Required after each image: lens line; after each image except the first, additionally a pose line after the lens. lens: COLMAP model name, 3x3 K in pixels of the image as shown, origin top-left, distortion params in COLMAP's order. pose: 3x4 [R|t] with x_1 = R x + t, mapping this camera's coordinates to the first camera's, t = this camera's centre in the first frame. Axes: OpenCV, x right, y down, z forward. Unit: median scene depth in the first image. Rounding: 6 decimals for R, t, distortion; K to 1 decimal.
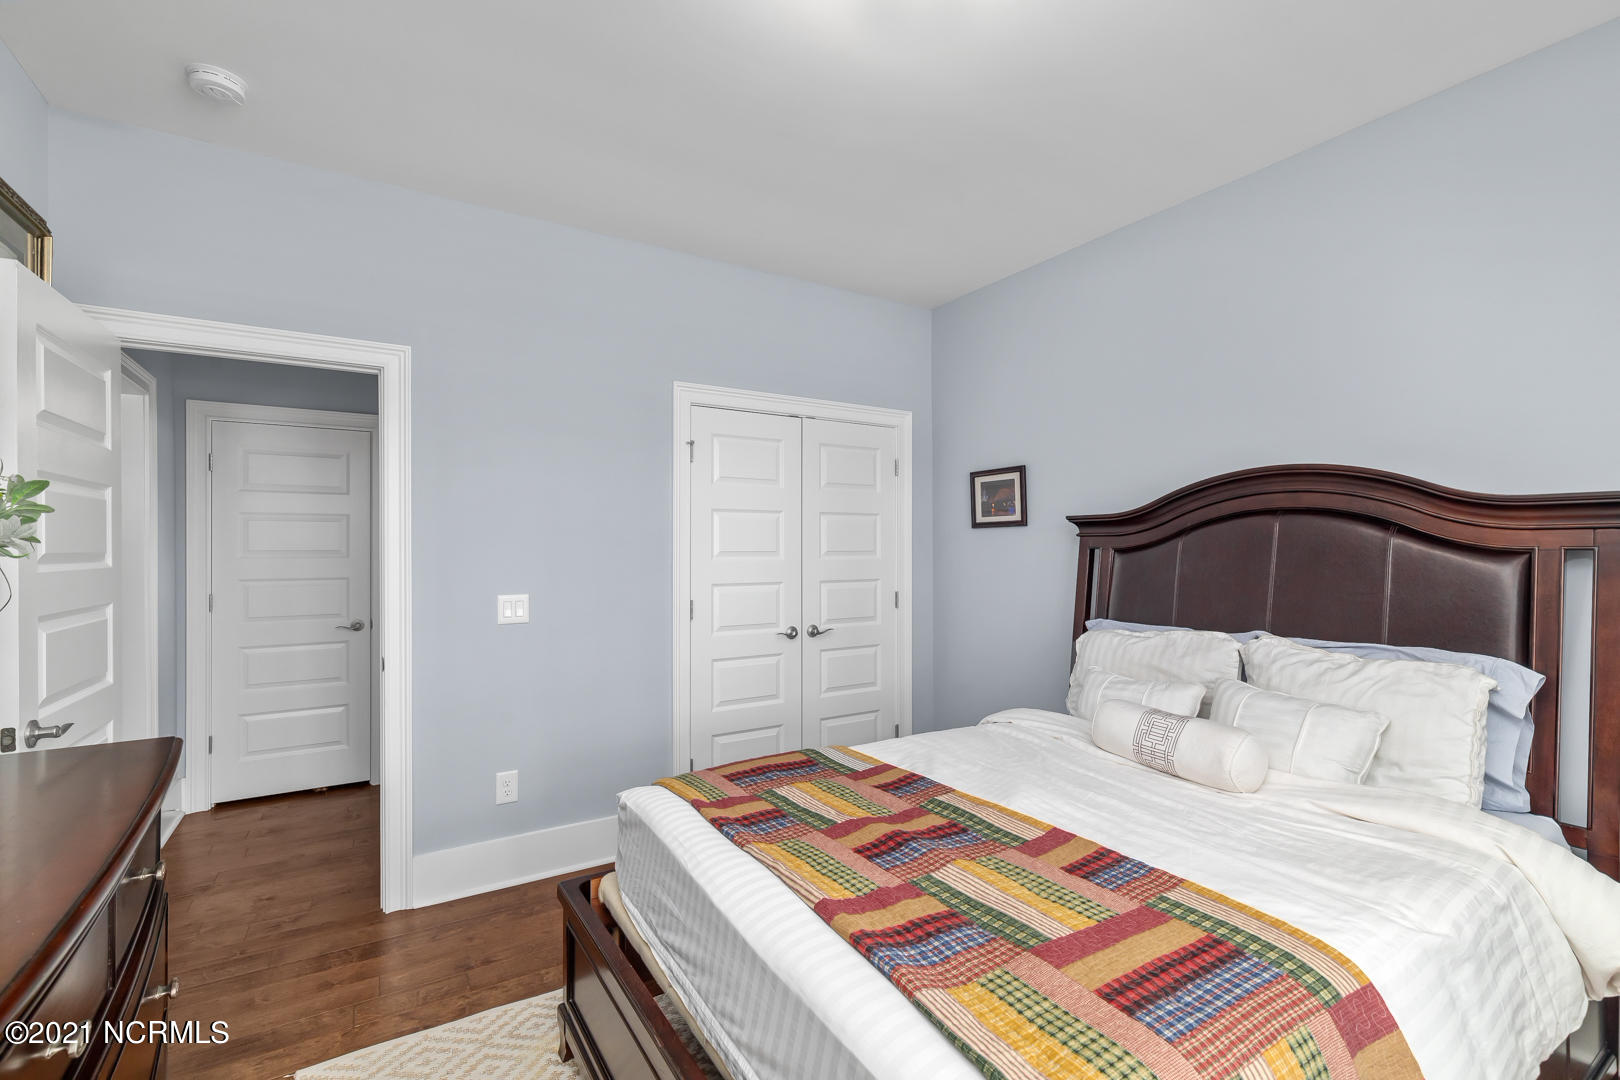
lens RADIAL K [[719.6, 0, 819.7], [0, 719.6, 552.0], [0, 0, 1]] dist [0.007664, -0.001261]
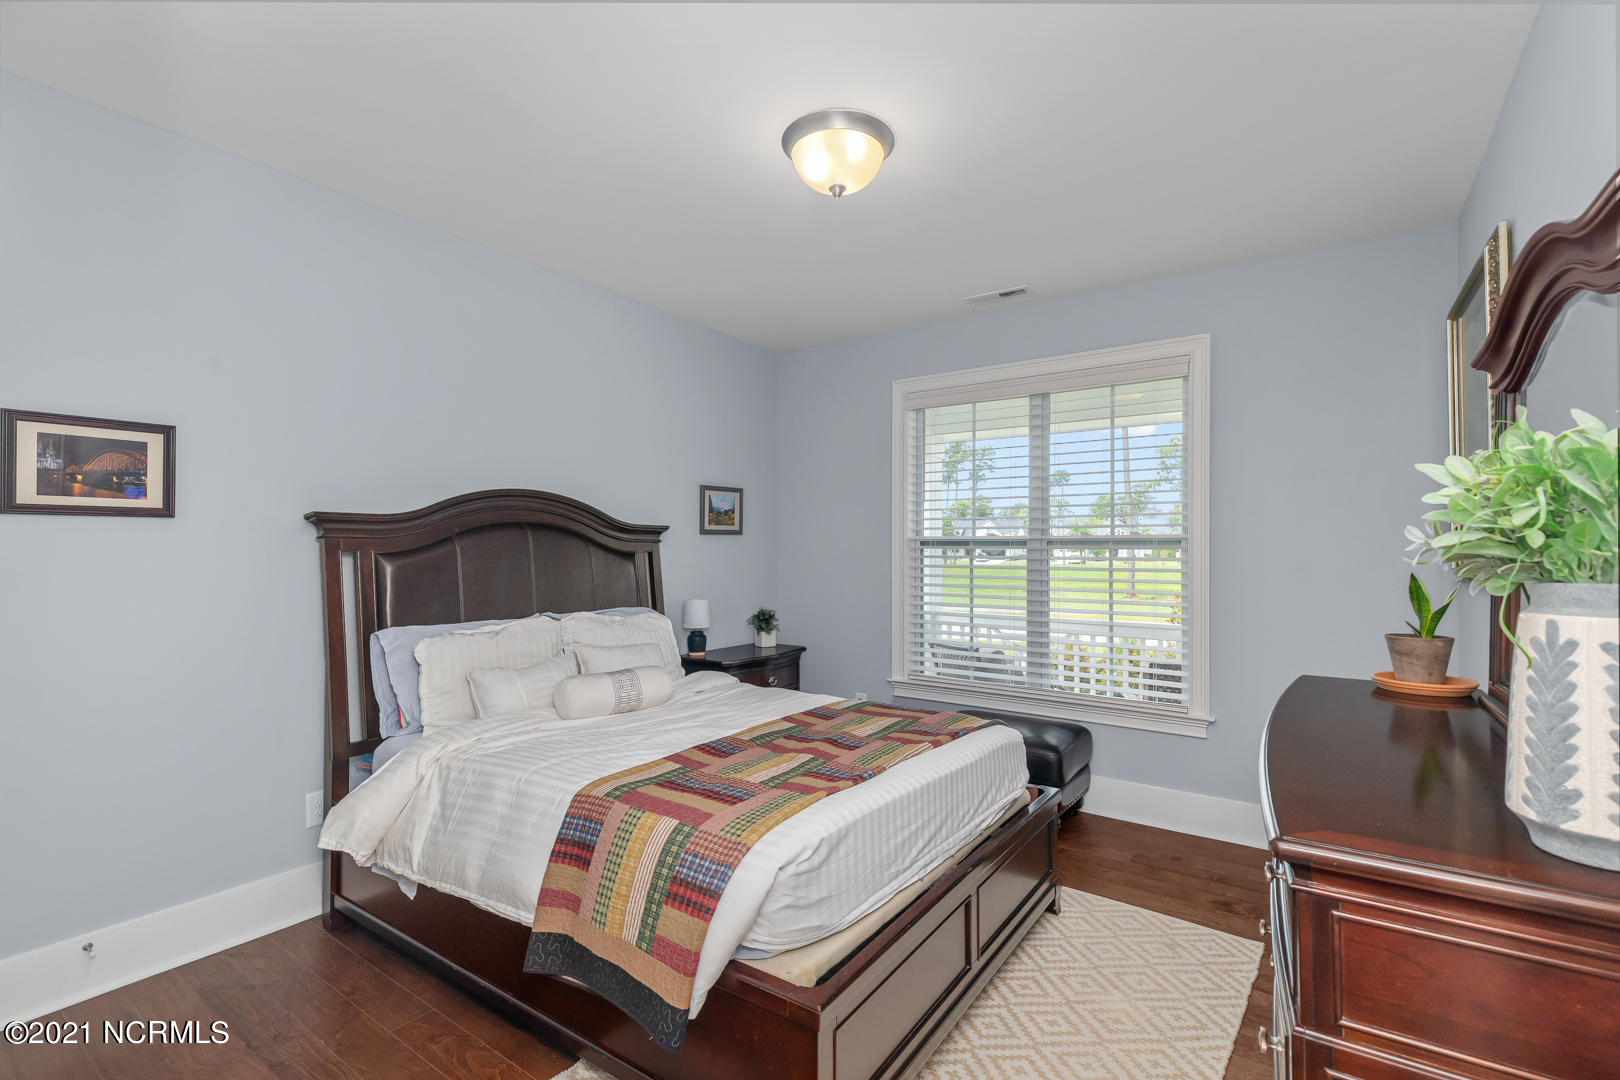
lens RADIAL K [[719.6, 0, 819.2], [0, 719.6, 543.5], [0, 0, 1]] dist [0.007664, -0.001261]
pose [[-0.406125, 0.019783, 0.913604, -1.000149], [0.009418, 0.999803, -0.017463, 0.008521], [-0.913769, 0.001512, -0.406231, 1.282968]]
